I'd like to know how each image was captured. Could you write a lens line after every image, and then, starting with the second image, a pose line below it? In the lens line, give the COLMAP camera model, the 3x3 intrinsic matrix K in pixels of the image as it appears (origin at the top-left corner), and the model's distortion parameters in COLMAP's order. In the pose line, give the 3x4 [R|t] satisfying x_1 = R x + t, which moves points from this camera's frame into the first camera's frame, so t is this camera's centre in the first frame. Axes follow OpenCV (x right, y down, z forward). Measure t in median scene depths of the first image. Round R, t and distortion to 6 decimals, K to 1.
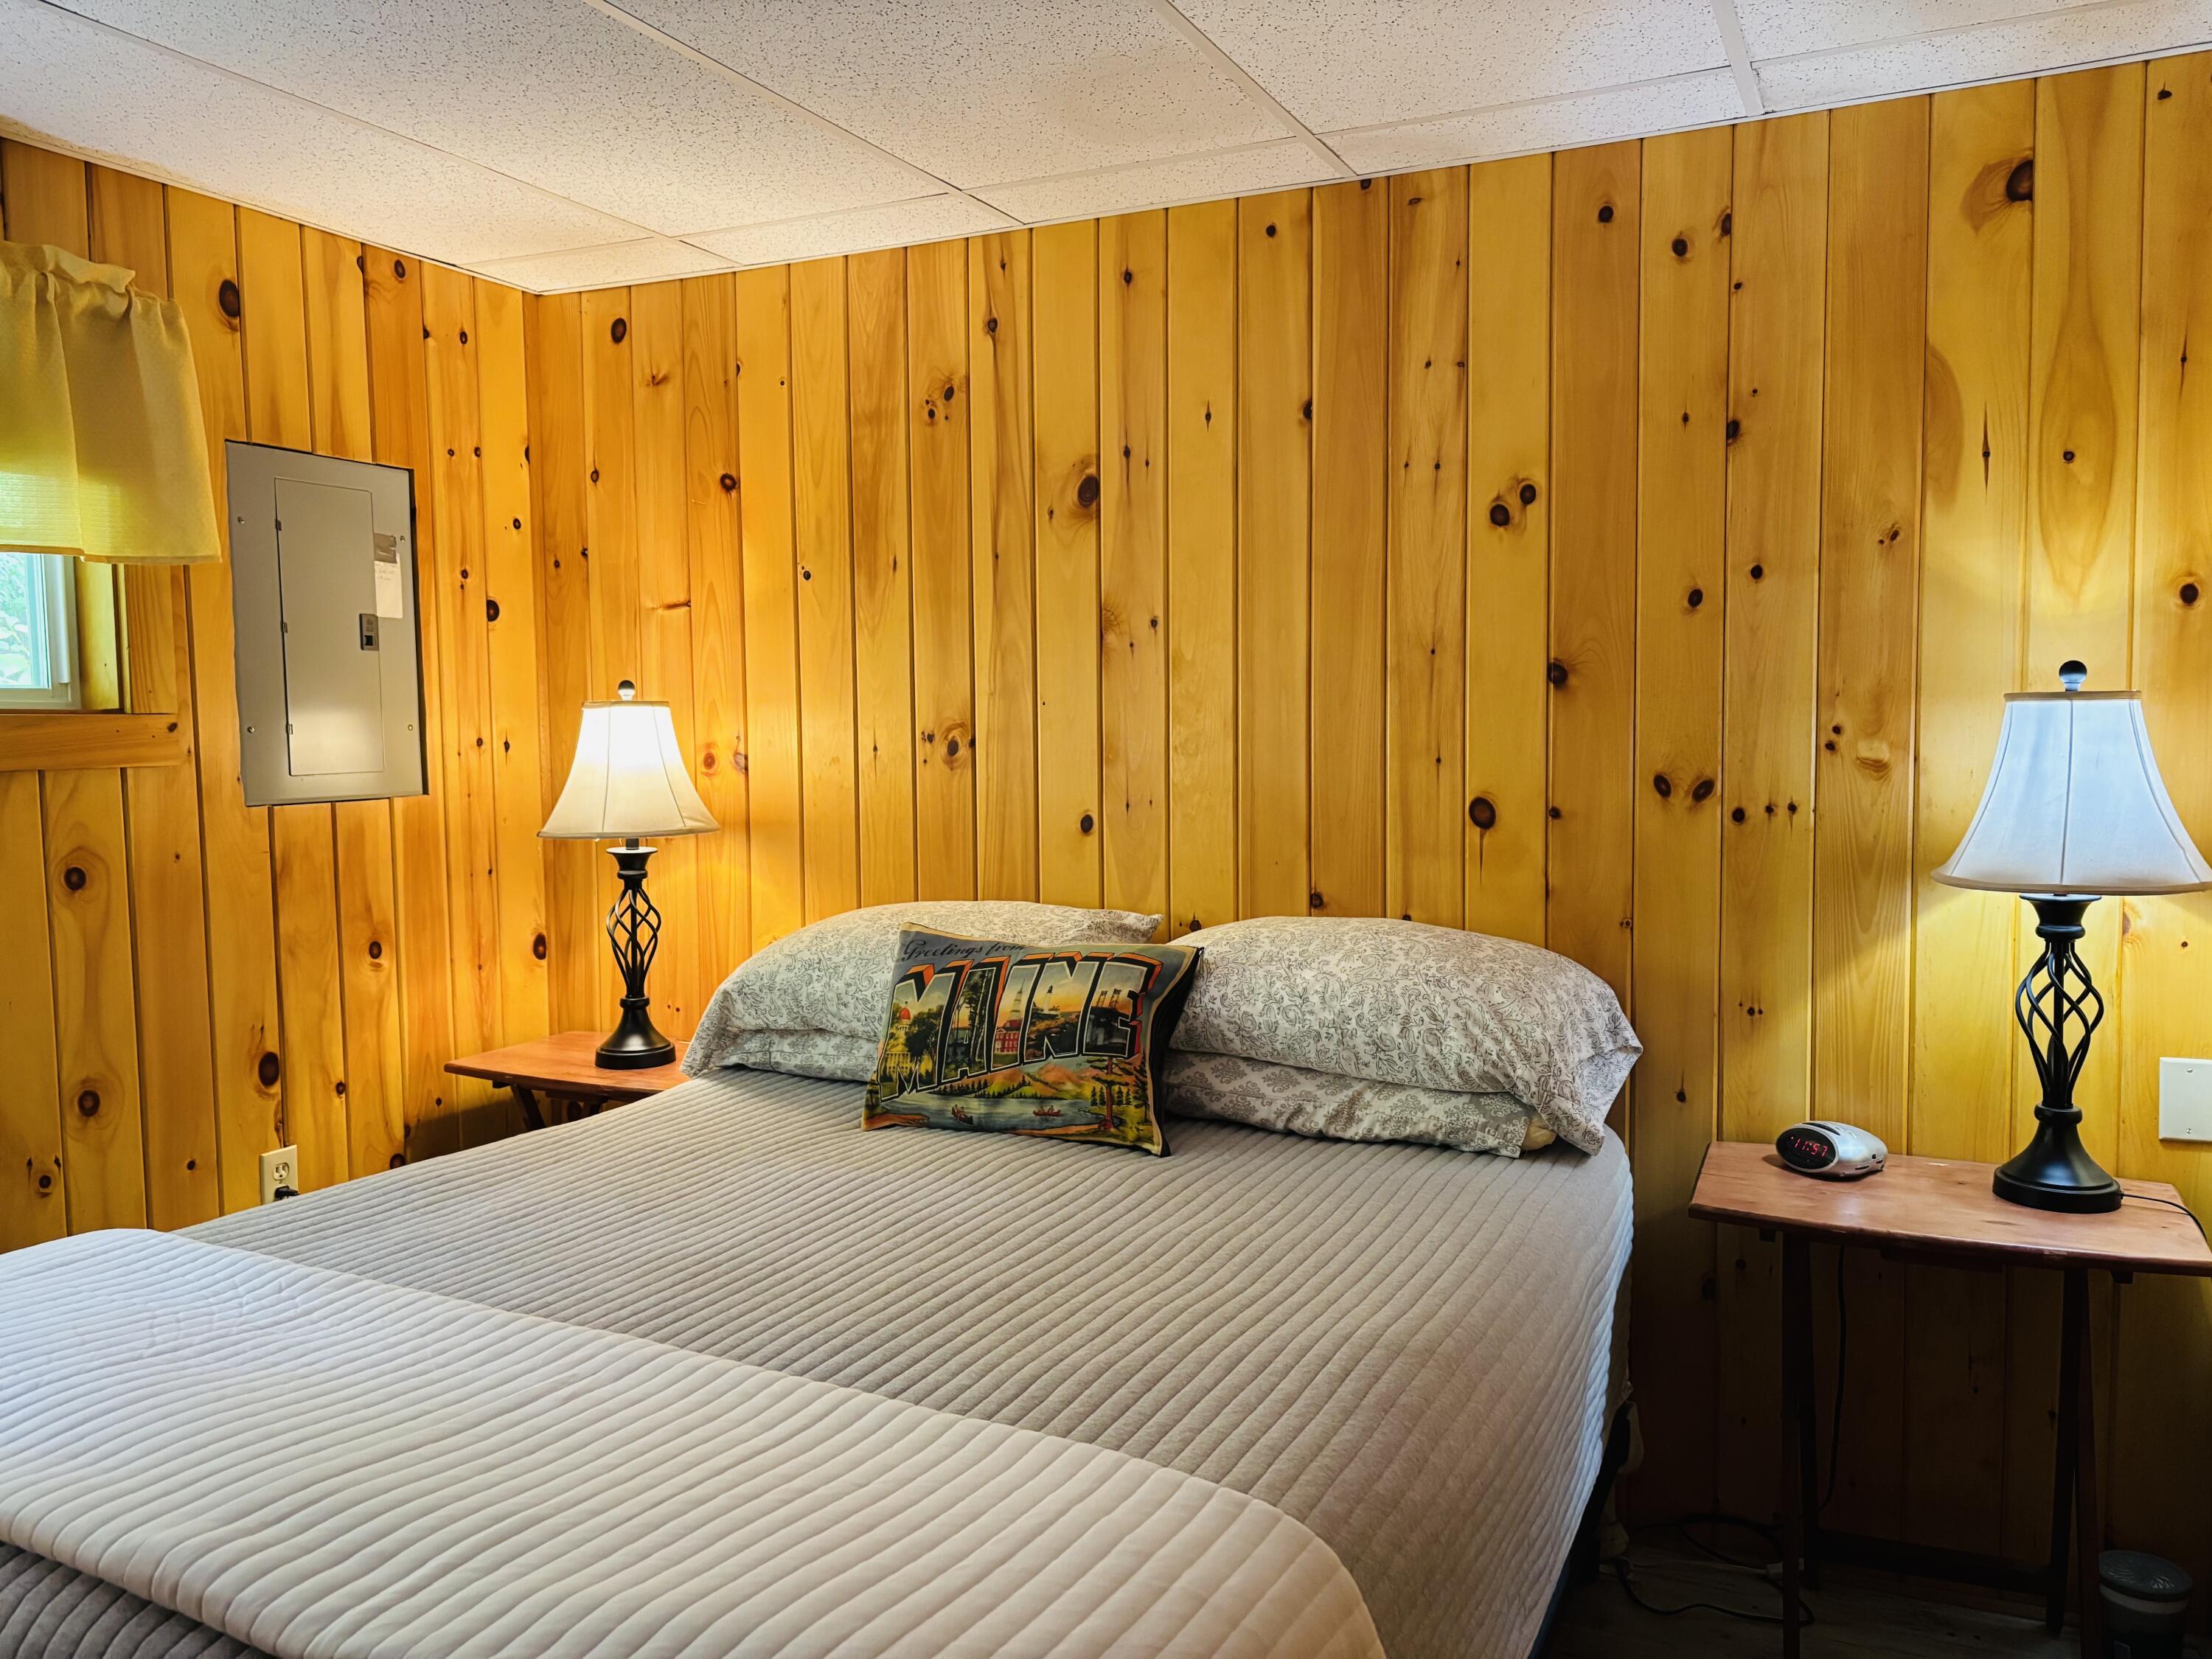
lens RADIAL K [[1706.1, 0, 1106.6], [0, 1706.1, 828.9], [0, 0, 1]] dist [0.049724, -0.010690]
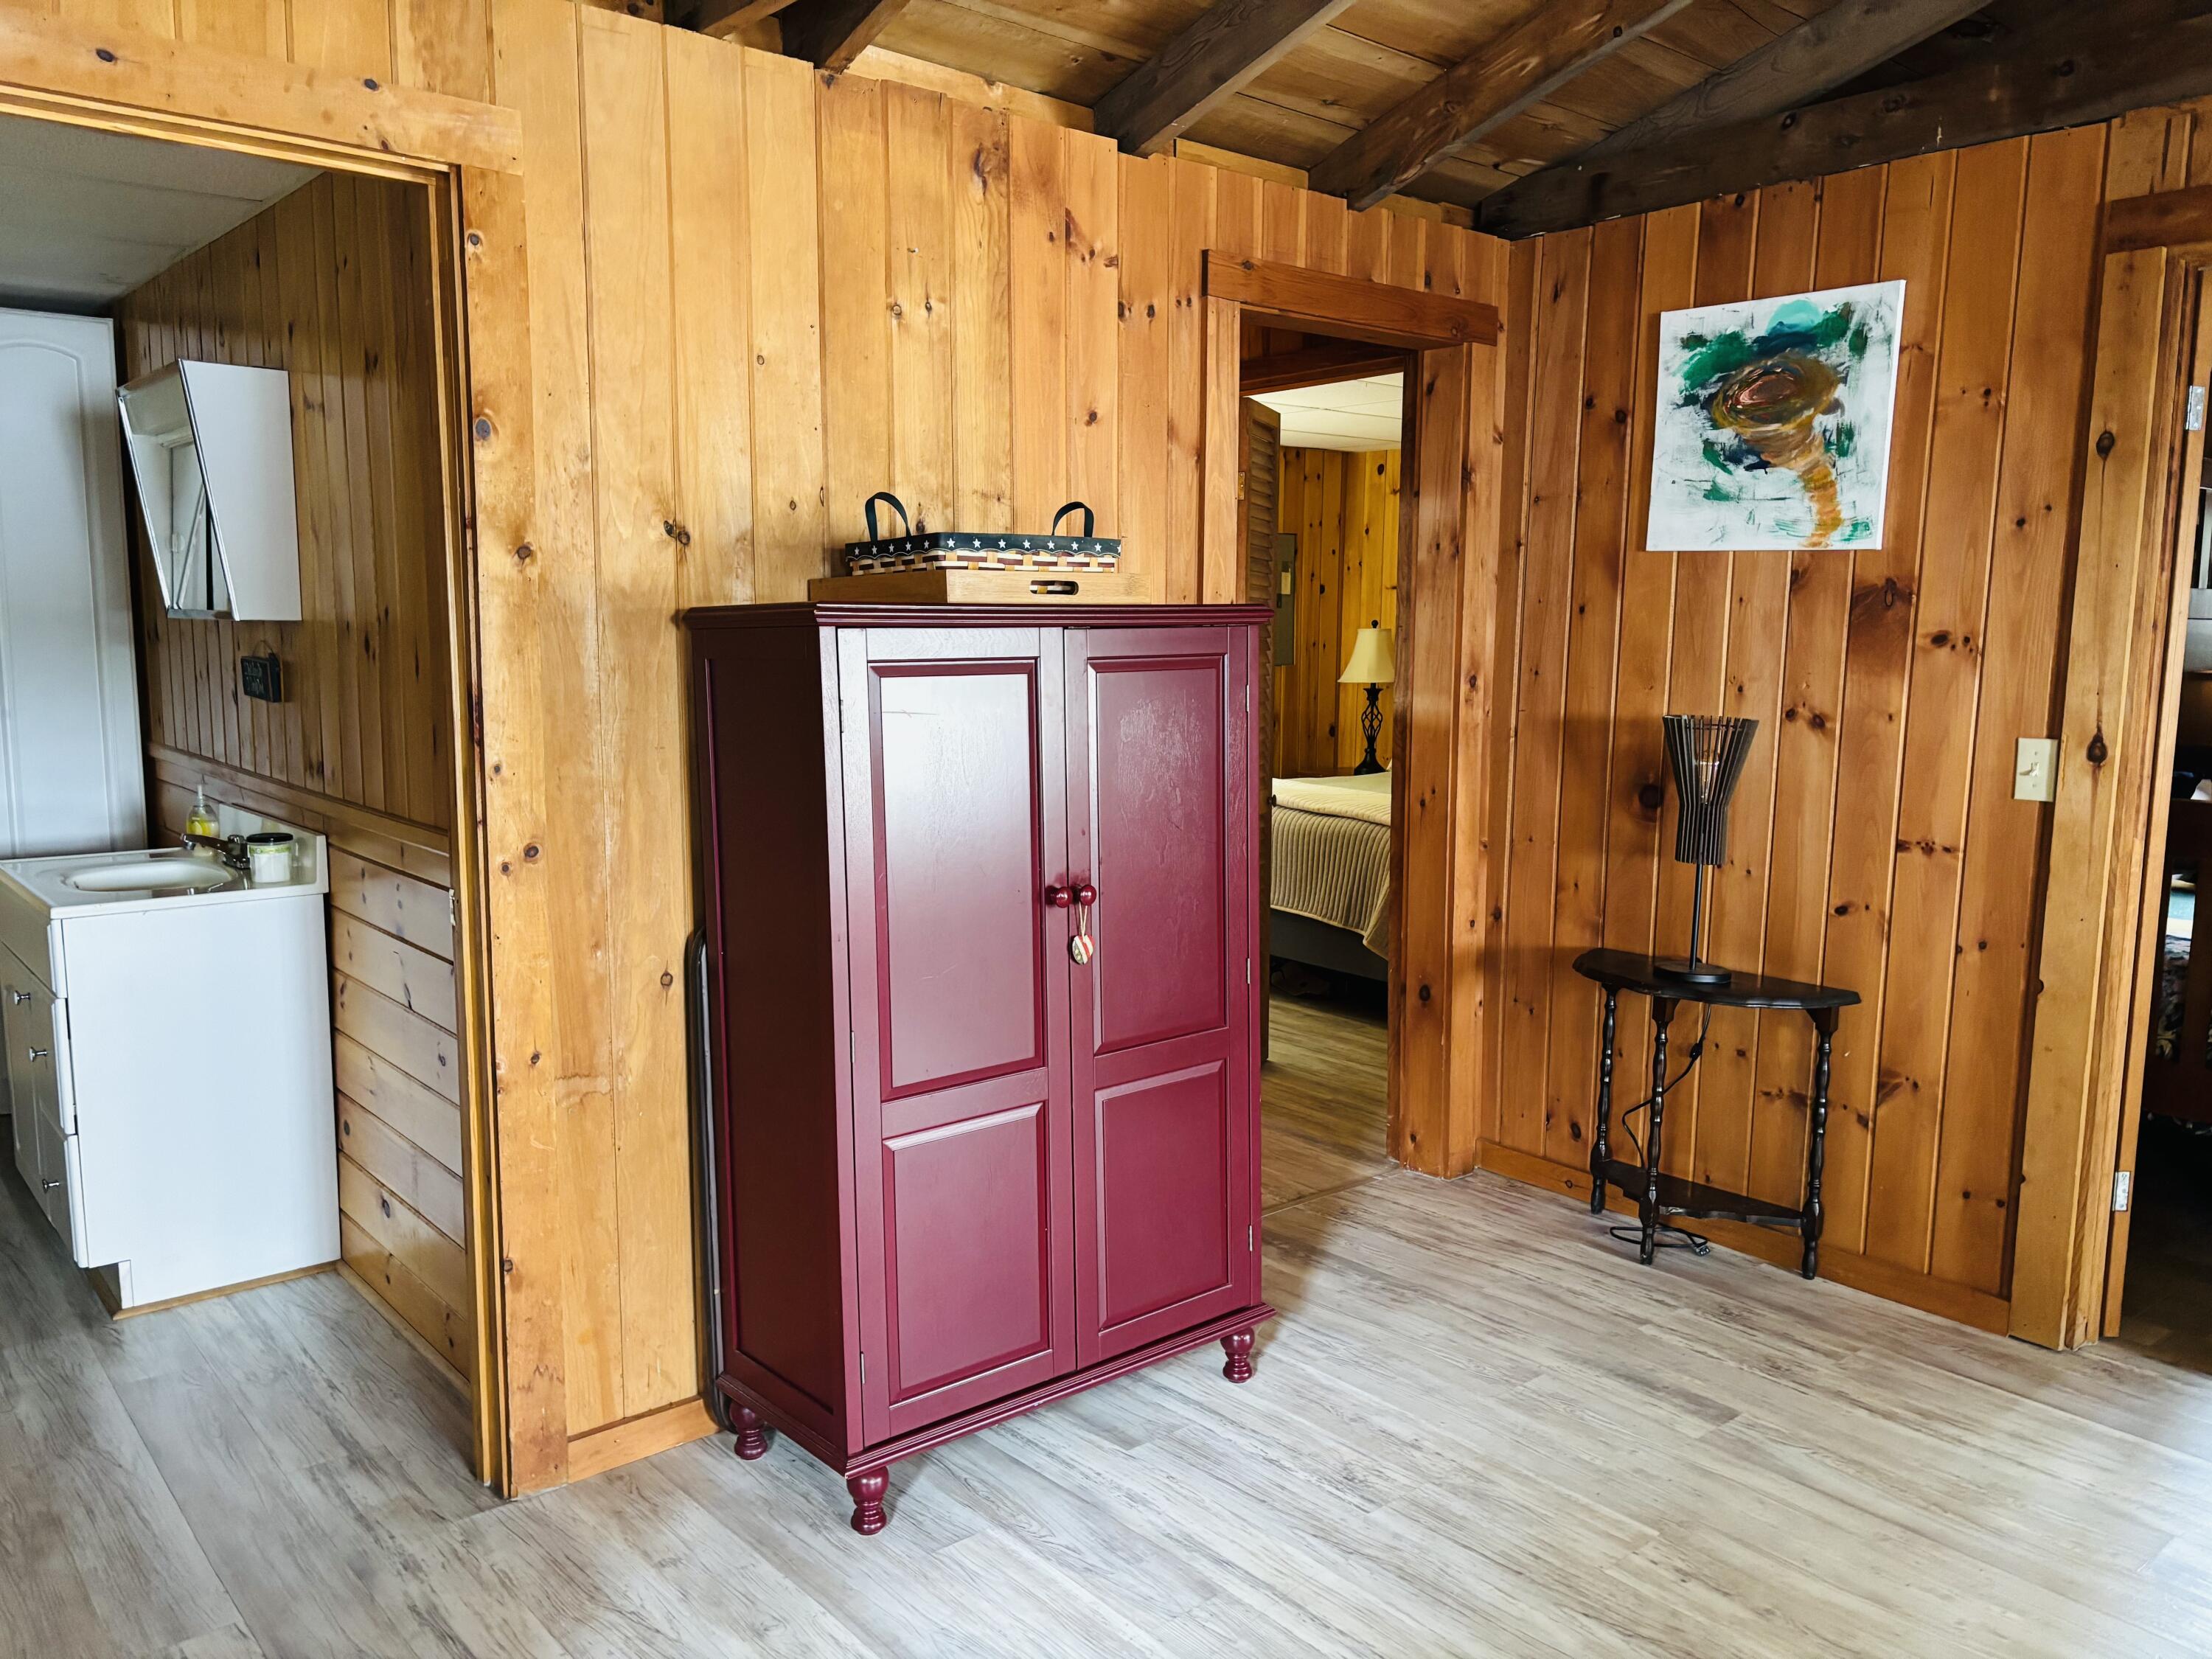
lens RADIAL K [[1706.1, 0, 1108.3], [0, 1706.1, 834.6], [0, 0, 1]] dist [0.049724, -0.010690]
pose [[0.908891, 0.063853, -0.412117, 0.363354], [-0.043495, 0.997334, 0.058601, 0.081515], [0.414760, -0.035337, 0.909245, -1.263117]]
